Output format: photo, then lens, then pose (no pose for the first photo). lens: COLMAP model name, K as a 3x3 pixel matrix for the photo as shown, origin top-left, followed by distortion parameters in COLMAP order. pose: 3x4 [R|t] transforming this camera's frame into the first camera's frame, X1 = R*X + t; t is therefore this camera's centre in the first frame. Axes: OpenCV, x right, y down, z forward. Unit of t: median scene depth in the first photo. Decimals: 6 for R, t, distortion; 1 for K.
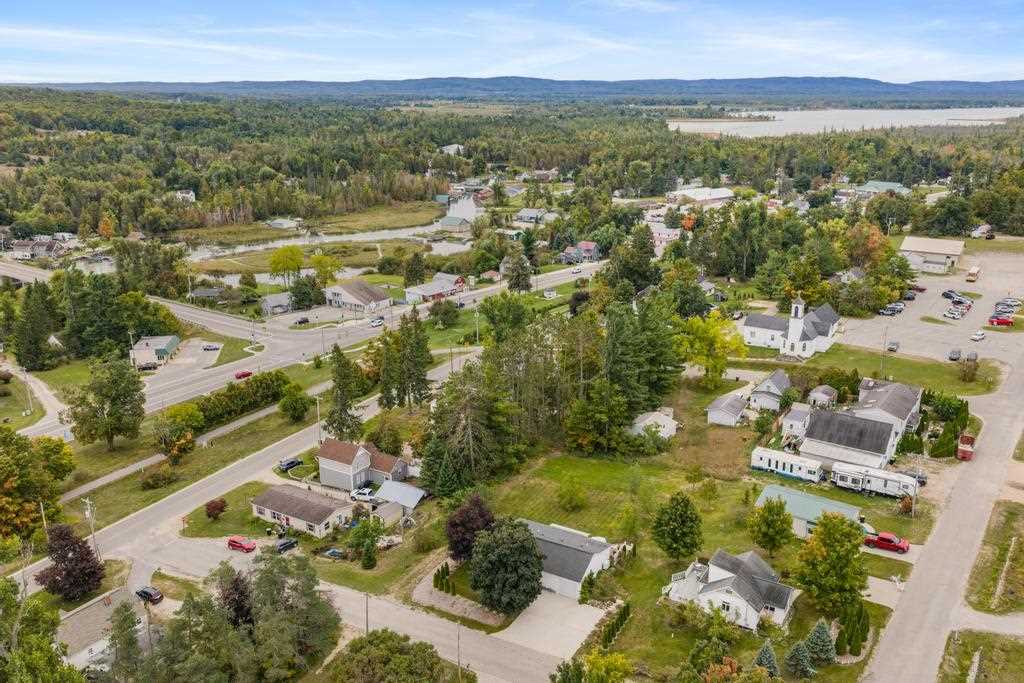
lens RADIAL K [[823.9, 0, 512.3], [0, 823.9, 344.1], [0, 0, 1]] dist [-0.000404, -0.011479]
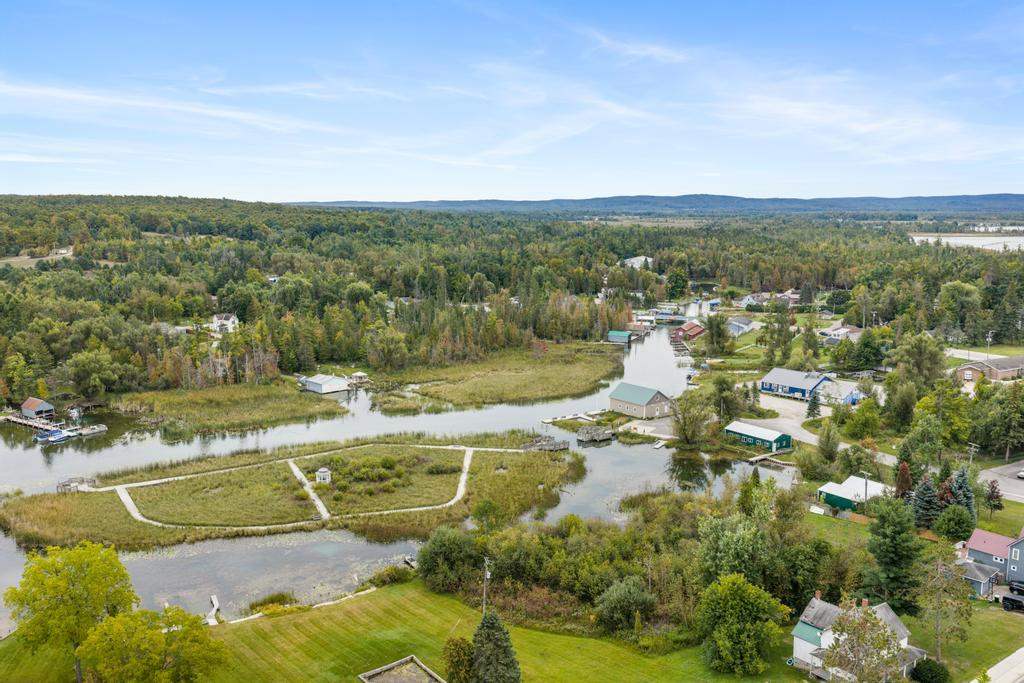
lens RADIAL K [[823.9, 0, 510.2], [0, 823.9, 341.5], [0, 0, 1]] dist [-0.000404, -0.011479]
pose [[0.975243, 0.031947, -0.218814, -0.026756], [-0.062337, 0.989097, -0.133424, -0.077751], [0.212166, 0.143761, 0.966601, 0.352775]]
